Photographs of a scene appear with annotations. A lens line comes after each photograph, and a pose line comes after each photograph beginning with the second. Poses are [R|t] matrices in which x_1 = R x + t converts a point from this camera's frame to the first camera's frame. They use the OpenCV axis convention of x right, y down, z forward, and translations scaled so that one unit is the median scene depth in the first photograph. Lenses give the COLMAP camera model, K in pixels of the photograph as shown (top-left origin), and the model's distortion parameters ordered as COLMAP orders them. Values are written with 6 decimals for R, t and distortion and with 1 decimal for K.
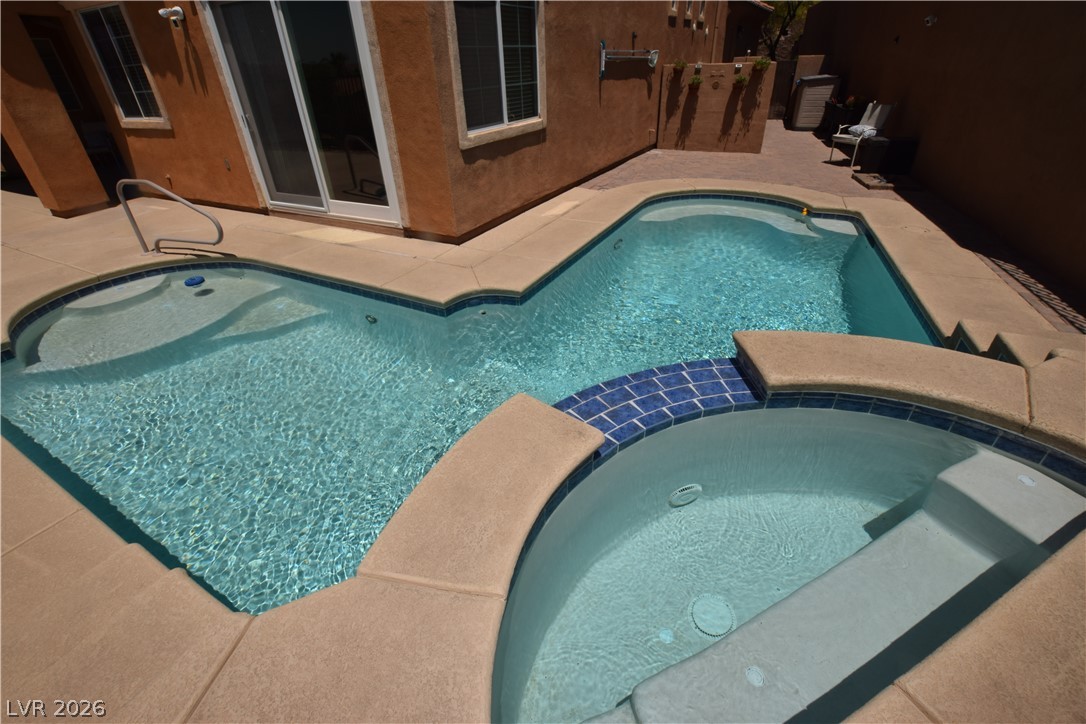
lens RADIAL K [[481.7, 0, 543.3], [0, 481.7, 362.0], [0, 0, 1]] dist [-0.032723, 0.003328]
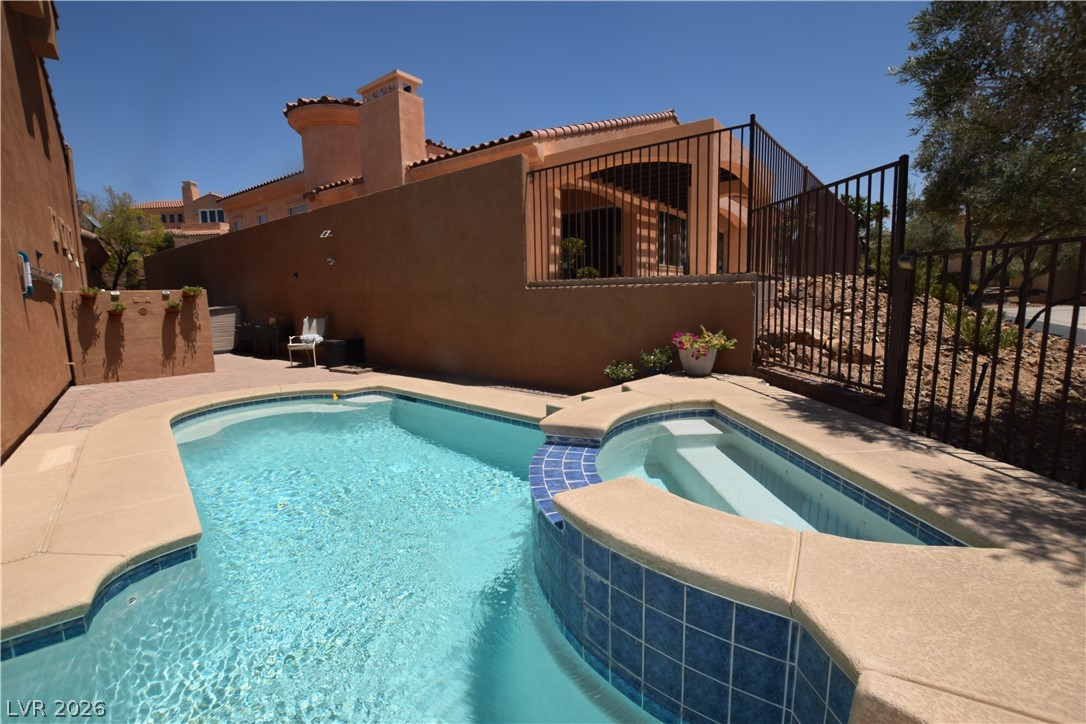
lens RADIAL K [[481.7, 0, 543.5], [0, 481.7, 360.6], [0, 0, 1]] dist [-0.032723, 0.003328]
pose [[0.353763, -0.100594, 0.929910, -0.323184], [0.508599, 0.855061, -0.100987, -0.028470], [-0.784971, 0.508677, 0.353651, 0.184575]]
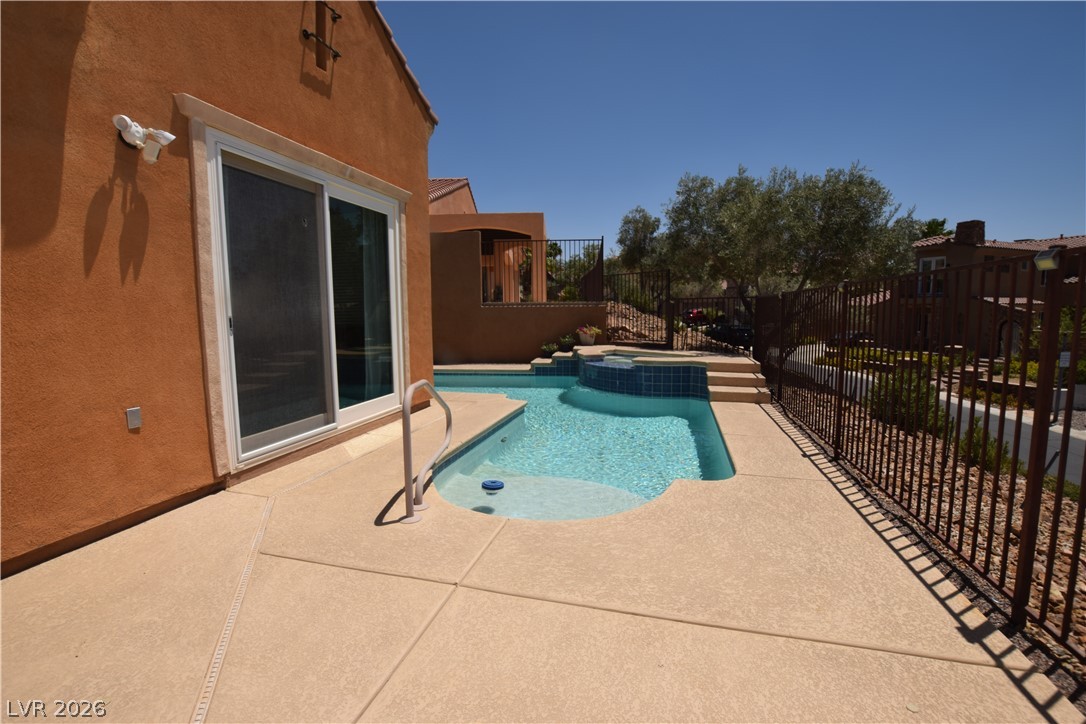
lens RADIAL K [[481.7, 0, 543.1], [0, 481.7, 359.5], [0, 0, 1]] dist [-0.032723, 0.003328]
pose [[-0.241382, -0.062982, 0.968384, -1.290729], [0.533821, 0.824729, 0.186700, -0.373205], [-0.810414, 0.562010, -0.165454, 0.795932]]
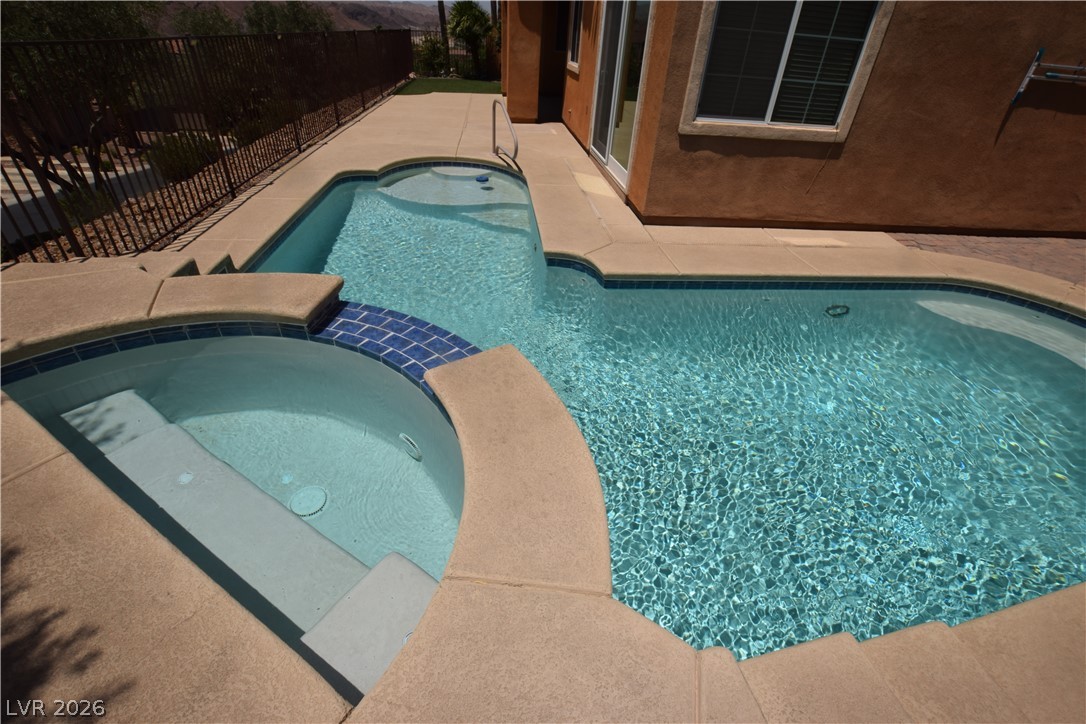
lens RADIAL K [[481.7, 0, 542.4], [0, 481.7, 363.5], [0, 0, 1]] dist [-0.032723, 0.003328]
pose [[0.555530, 0.527267, -0.642943, 0.432211], [-0.504652, 0.828340, 0.243267, -0.118744], [0.660843, 0.189320, 0.726254, 0.154955]]
